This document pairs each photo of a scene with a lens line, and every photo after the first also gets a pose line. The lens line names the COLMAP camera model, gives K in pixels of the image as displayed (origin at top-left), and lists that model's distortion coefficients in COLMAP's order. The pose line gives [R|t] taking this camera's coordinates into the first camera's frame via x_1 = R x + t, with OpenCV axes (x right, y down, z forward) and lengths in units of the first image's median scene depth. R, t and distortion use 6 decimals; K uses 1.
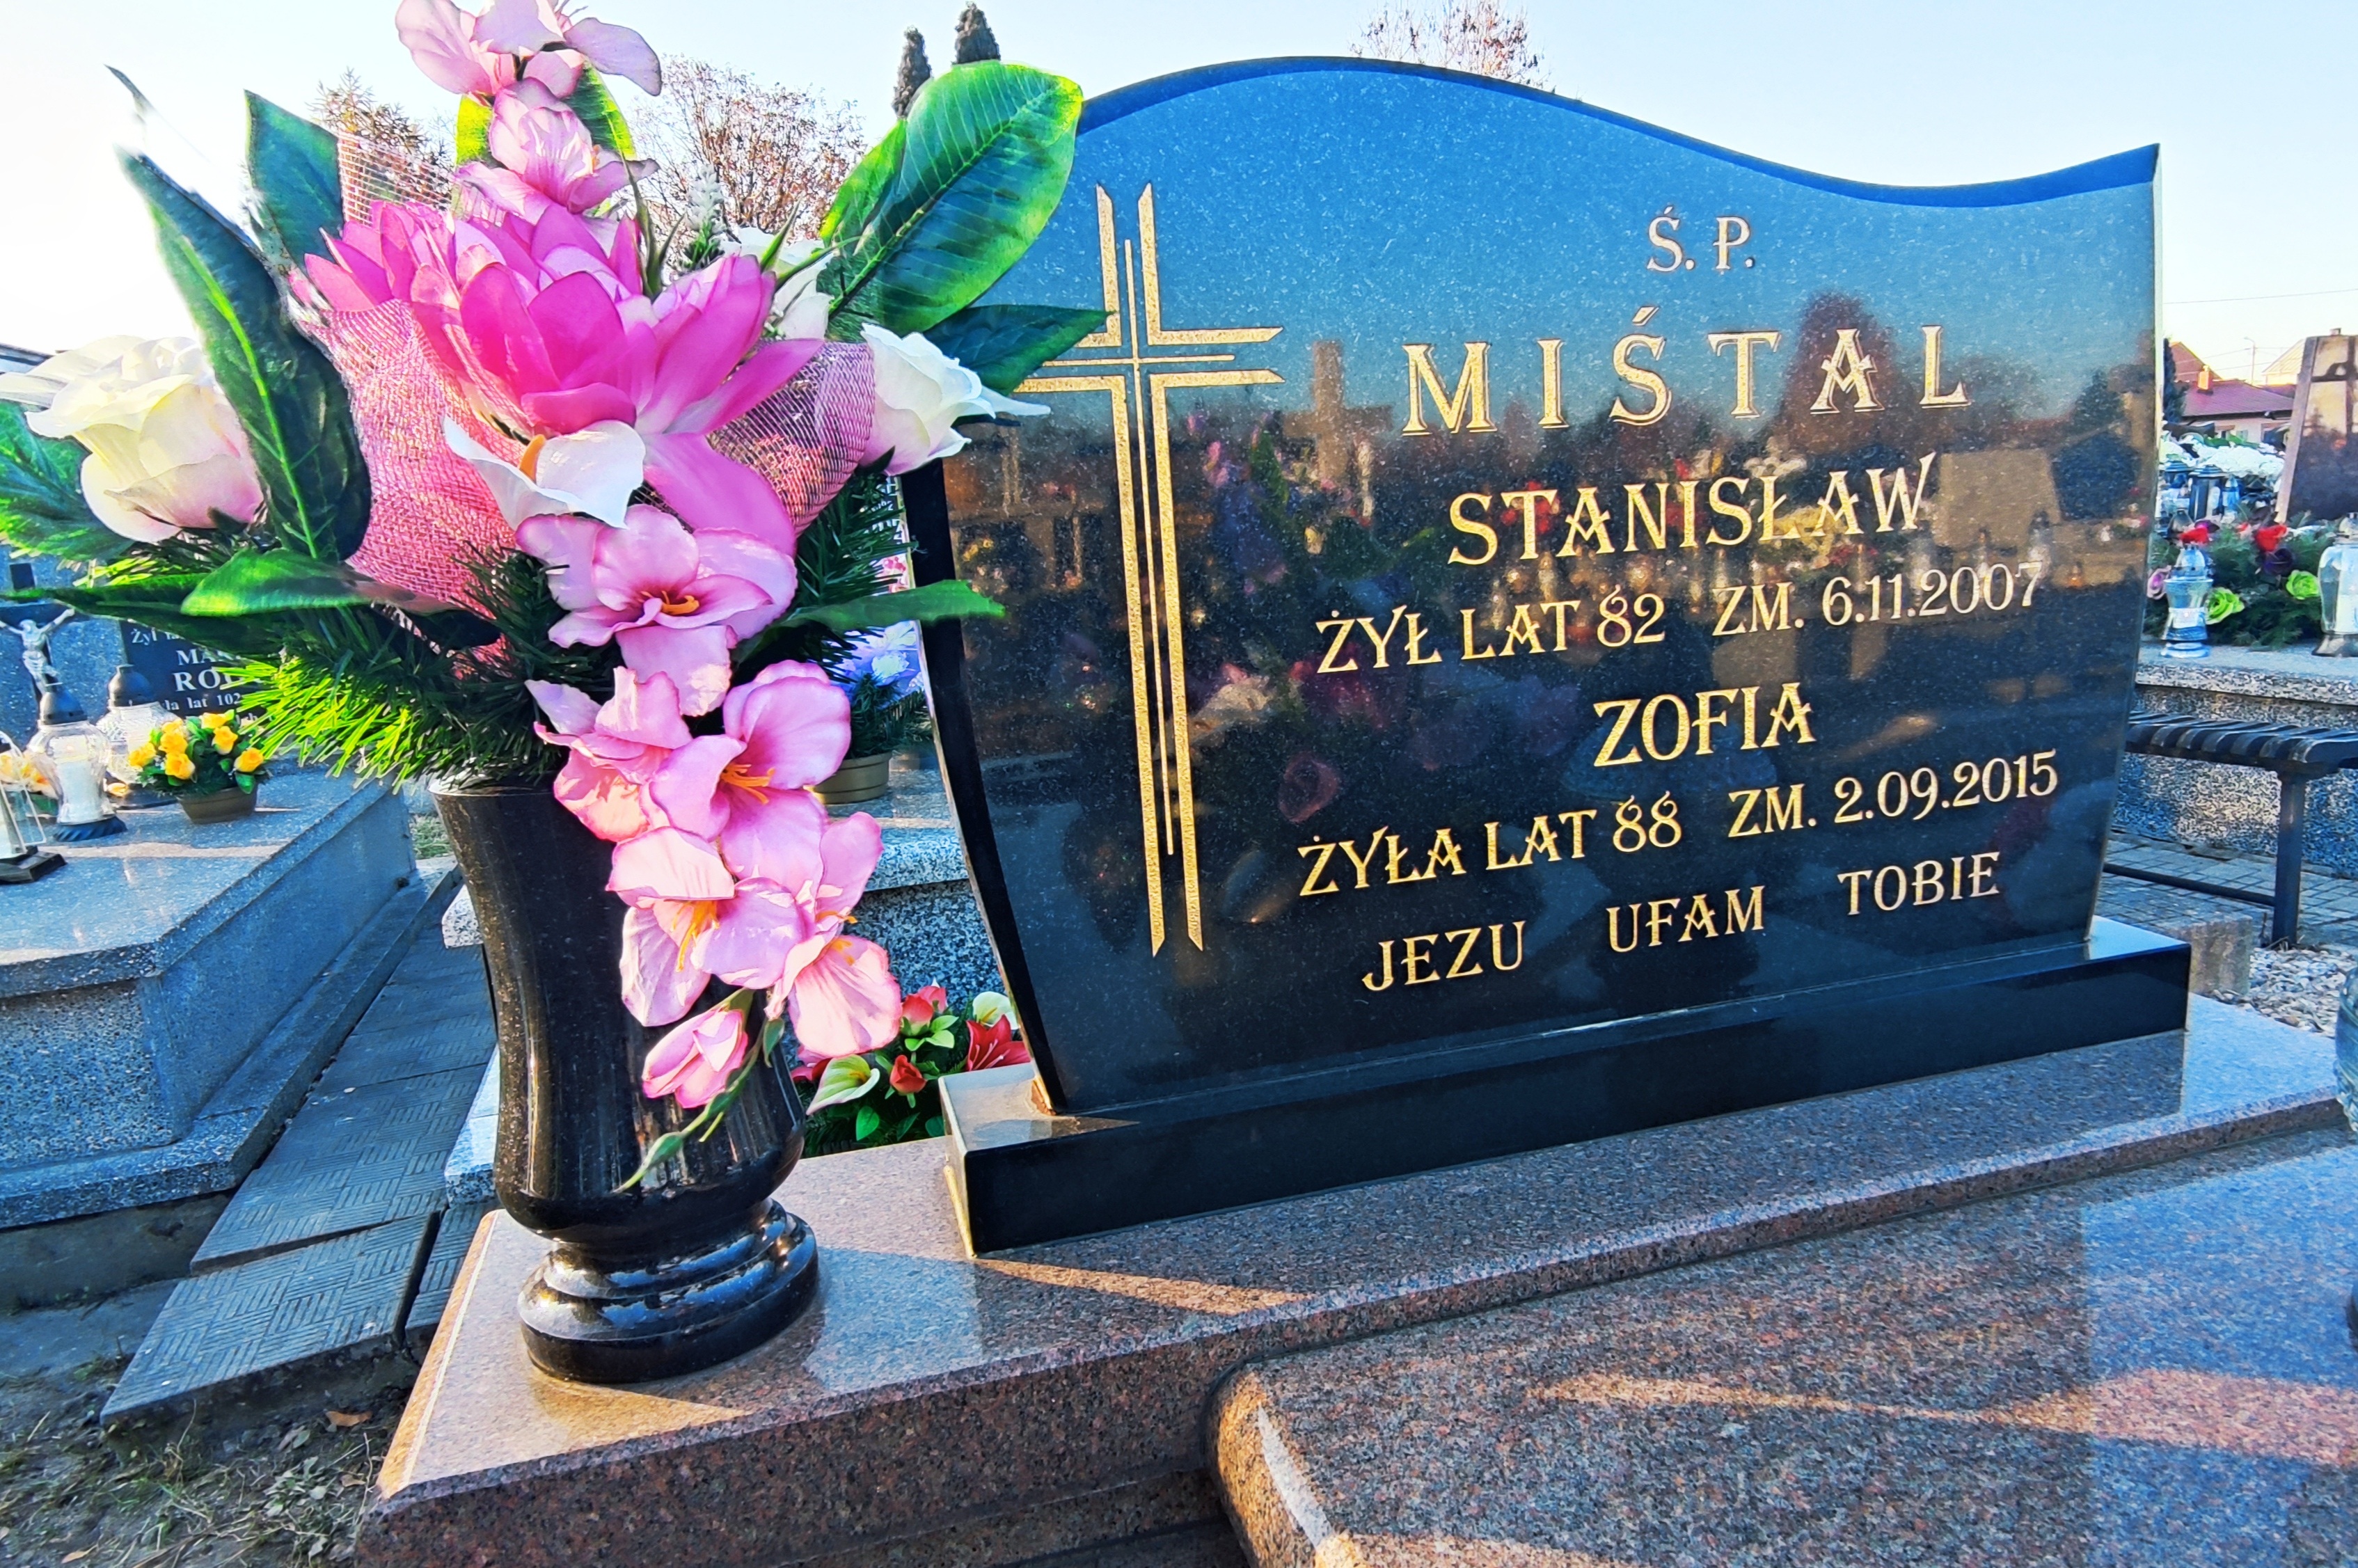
lens RADIAL K [[1241.6, 0, 1173.0], [0, 1241.6, 784.8], [0, 0, 1]] dist [-0.007575, -0.000878]
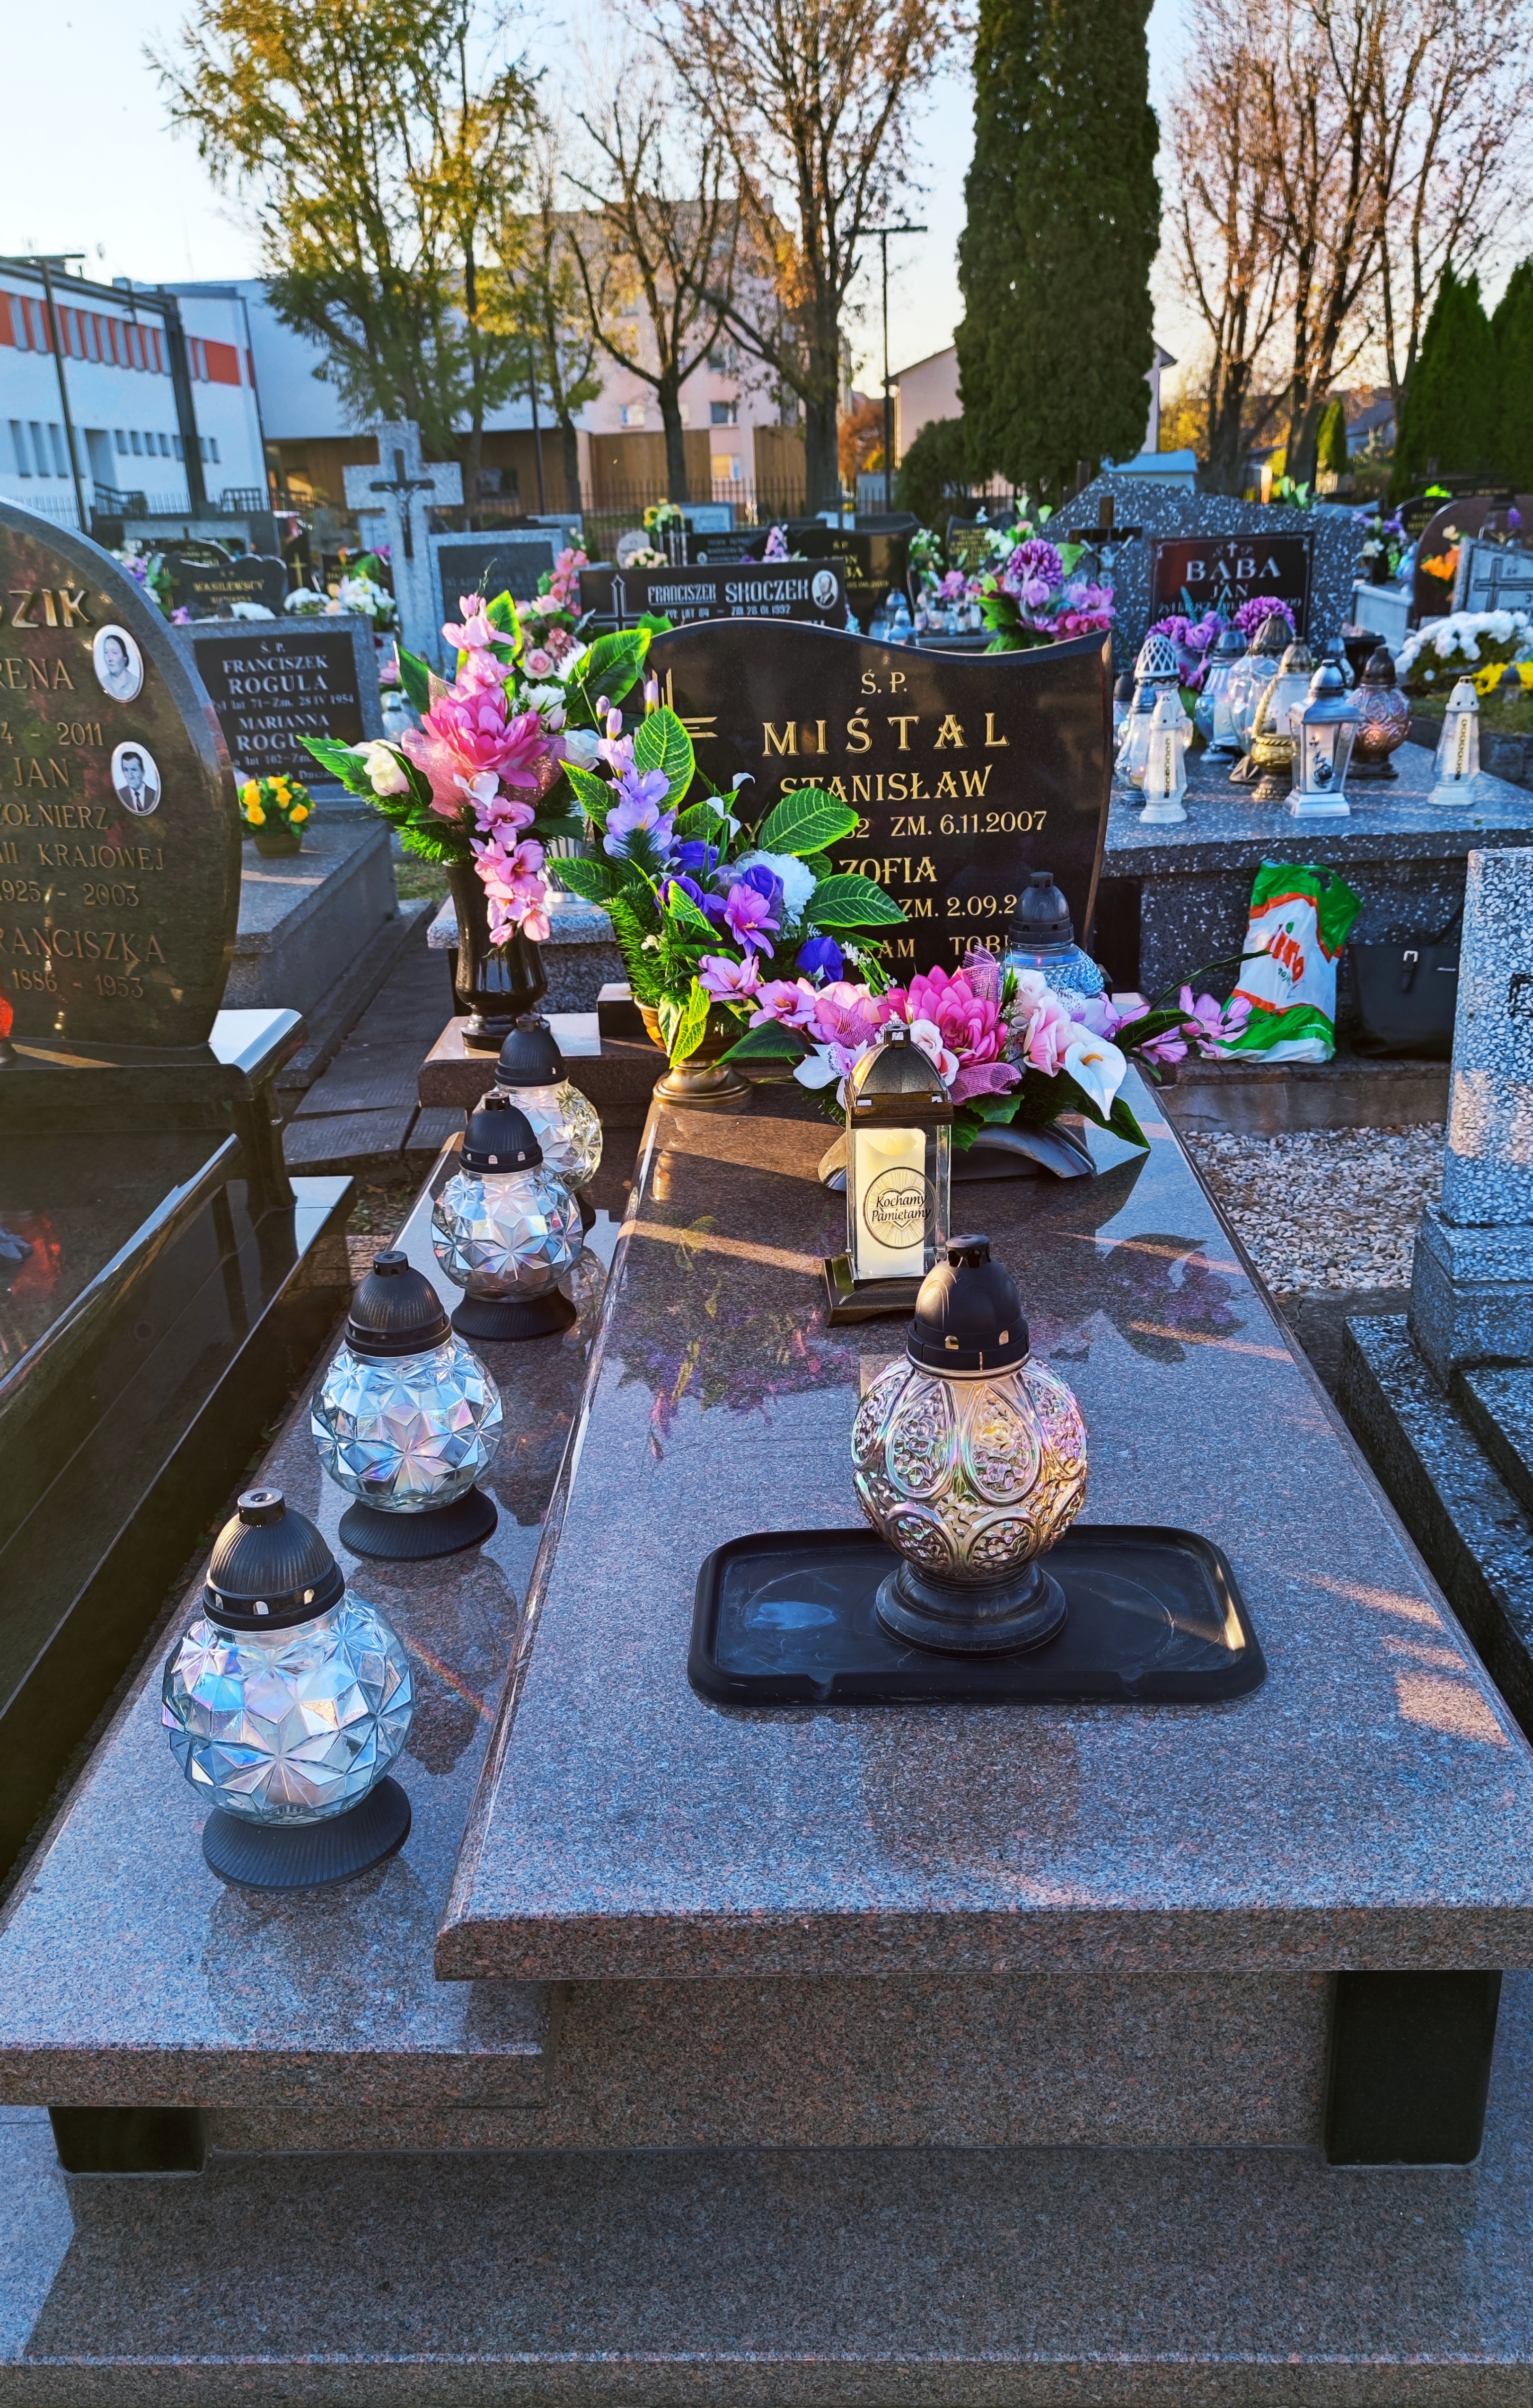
lens RADIAL K [[1833.4, 0, 769.7], [0, 1833.4, 1201.8], [0, 0, 1]] dist [0.012815, 0.000739]
pose [[0.942130, 0.129401, -0.309267, 1.467416], [-0.071723, 0.978945, 0.191109, -0.087888], [0.327485, -0.157868, 0.931575, -2.708478]]
